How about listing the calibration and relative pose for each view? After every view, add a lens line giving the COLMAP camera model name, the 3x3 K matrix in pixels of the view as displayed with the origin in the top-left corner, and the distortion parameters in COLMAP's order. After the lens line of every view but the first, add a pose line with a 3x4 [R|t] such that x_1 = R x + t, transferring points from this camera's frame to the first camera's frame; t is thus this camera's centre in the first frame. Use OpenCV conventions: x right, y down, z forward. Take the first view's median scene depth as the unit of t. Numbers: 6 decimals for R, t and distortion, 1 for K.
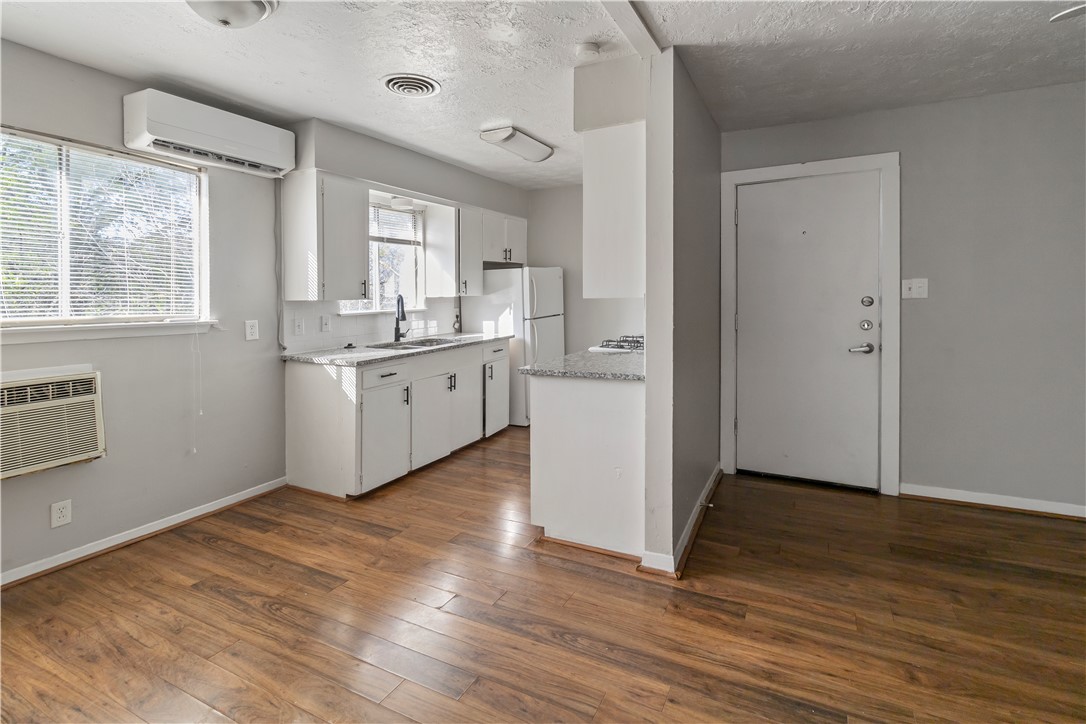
lens RADIAL K [[535.0, 0, 536.8], [0, 535.0, 323.2], [0, 0, 1]] dist [0.003385, 0.001495]
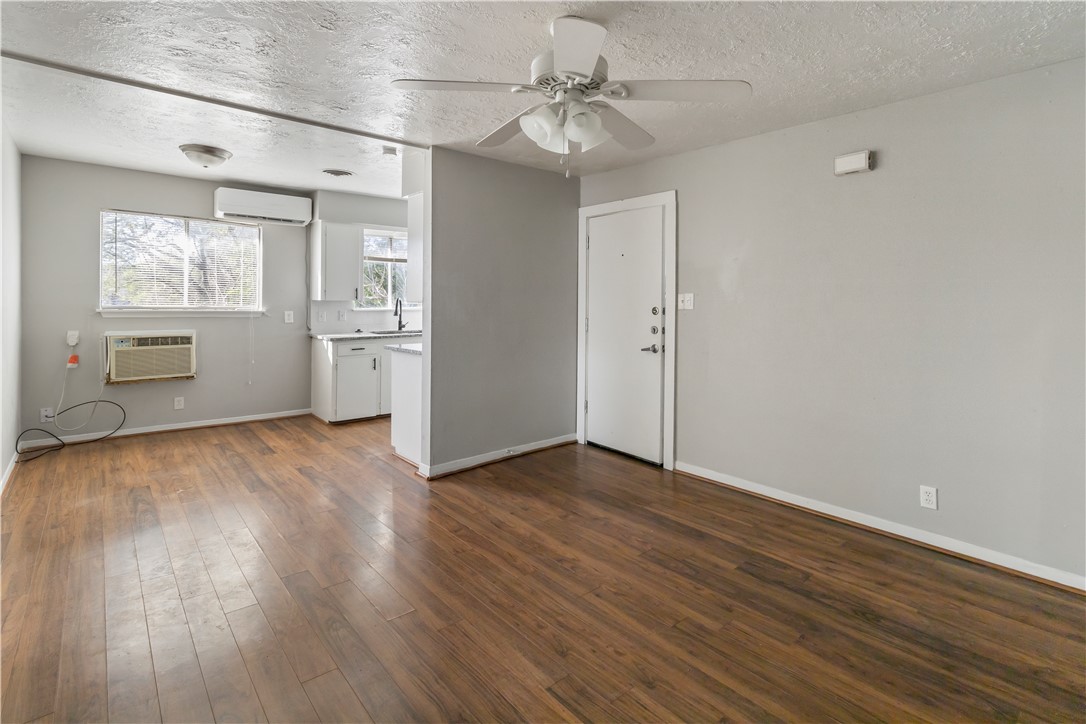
lens RADIAL K [[535.0, 0, 543.7], [0, 535.0, 332.9], [0, 0, 1]] dist [0.003385, 0.001495]
pose [[0.919865, 0.045856, -0.389546, 0.829088], [-0.042652, 0.998947, 0.016877, -0.000182], [0.389910, 0.001090, 0.920852, -0.229887]]
